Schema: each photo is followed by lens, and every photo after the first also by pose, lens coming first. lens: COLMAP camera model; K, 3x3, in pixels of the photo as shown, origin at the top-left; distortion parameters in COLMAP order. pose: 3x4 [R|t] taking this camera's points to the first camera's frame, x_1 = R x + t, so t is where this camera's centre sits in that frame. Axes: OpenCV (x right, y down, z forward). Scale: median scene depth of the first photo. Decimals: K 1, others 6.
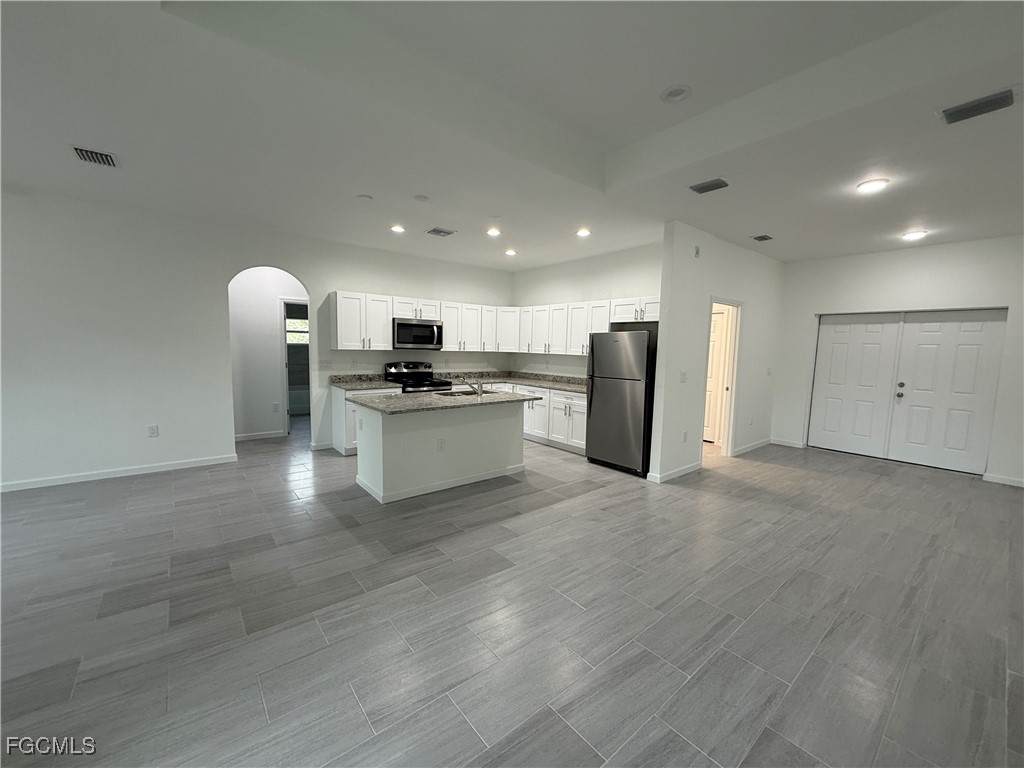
lens RADIAL K [[408.1, 0, 510.4], [0, 408.1, 386.0], [0, 0, 1]] dist [-0.000218, -0.000134]
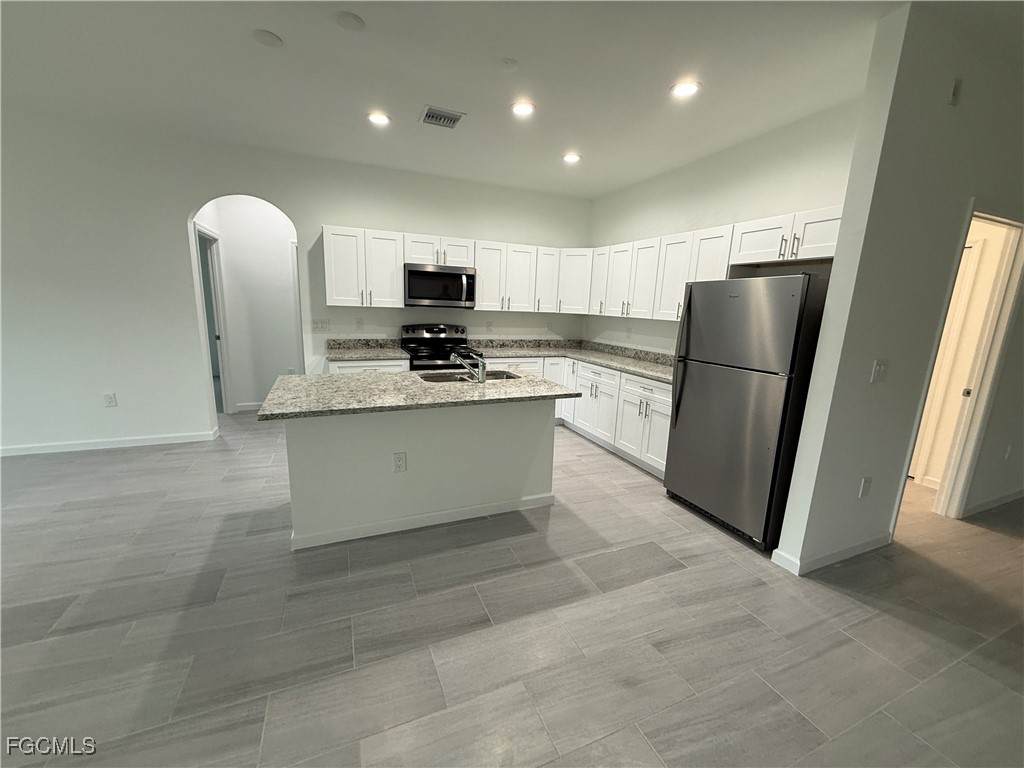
lens RADIAL K [[408.1, 0, 510.4], [0, 408.1, 386.0], [0, 0, 1]] dist [-0.000218, -0.000134]
pose [[0.959983, 0.067585, -0.271782, 0.114527], [-0.041933, 0.994192, 0.099115, -0.029449], [0.276902, -0.083752, 0.957241, 0.347121]]
